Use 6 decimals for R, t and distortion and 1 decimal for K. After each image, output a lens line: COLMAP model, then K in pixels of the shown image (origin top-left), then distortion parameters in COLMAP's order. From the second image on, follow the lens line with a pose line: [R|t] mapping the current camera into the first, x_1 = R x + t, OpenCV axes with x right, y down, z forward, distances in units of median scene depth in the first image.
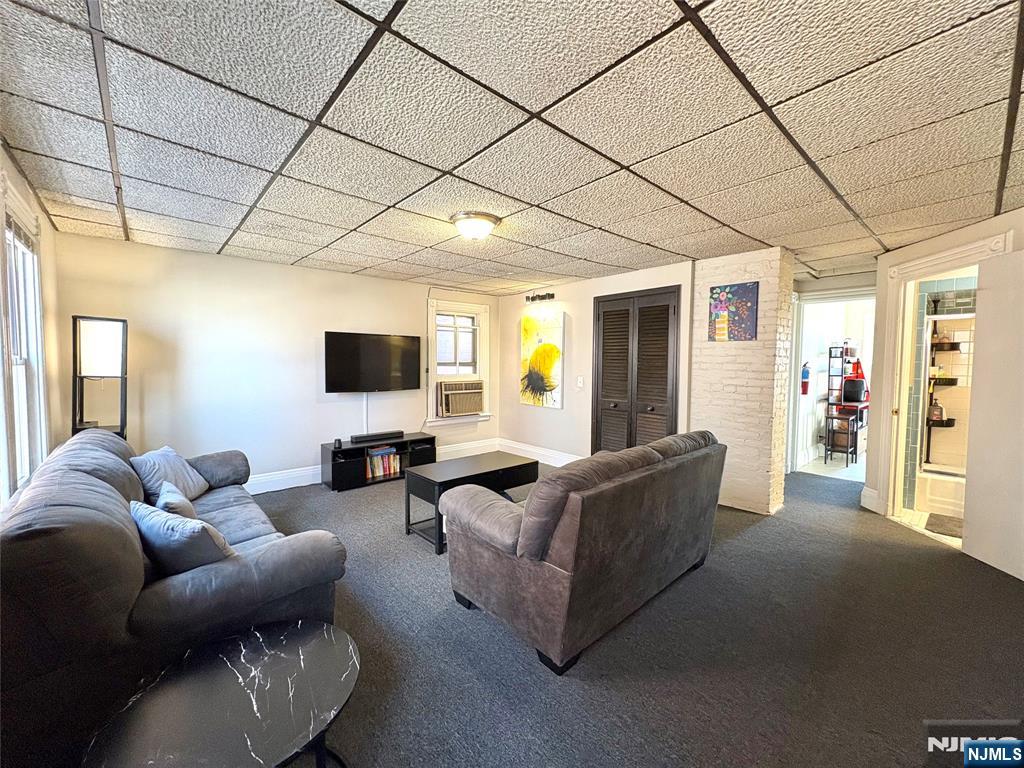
lens RADIAL K [[410.3, 0, 512.0], [0, 410.3, 384.0], [0, 0, 1]] dist [0.002685, 0.000638]
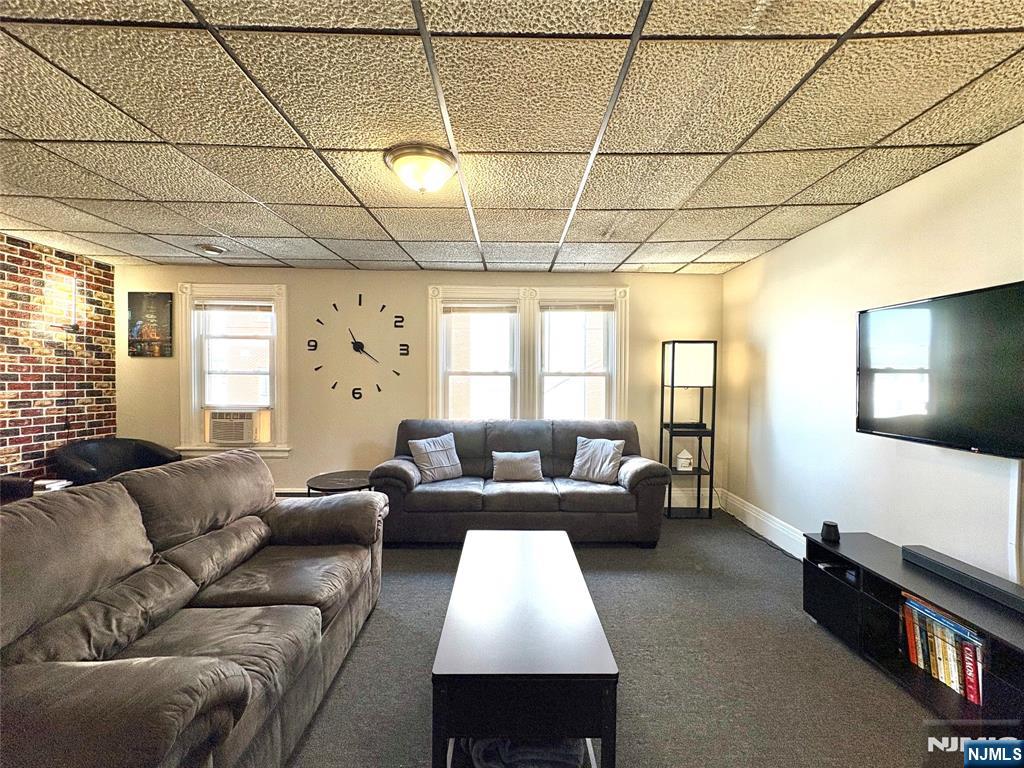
lens RADIAL K [[410.3, 0, 512.0], [0, 410.3, 384.0], [0, 0, 1]] dist [0.002685, 0.000638]
pose [[-0.655350, 0.007214, -0.755291, 0.187619], [-0.049869, 0.997359, 0.052796, -0.040289], [0.753677, 0.072265, -0.653260, 0.863063]]
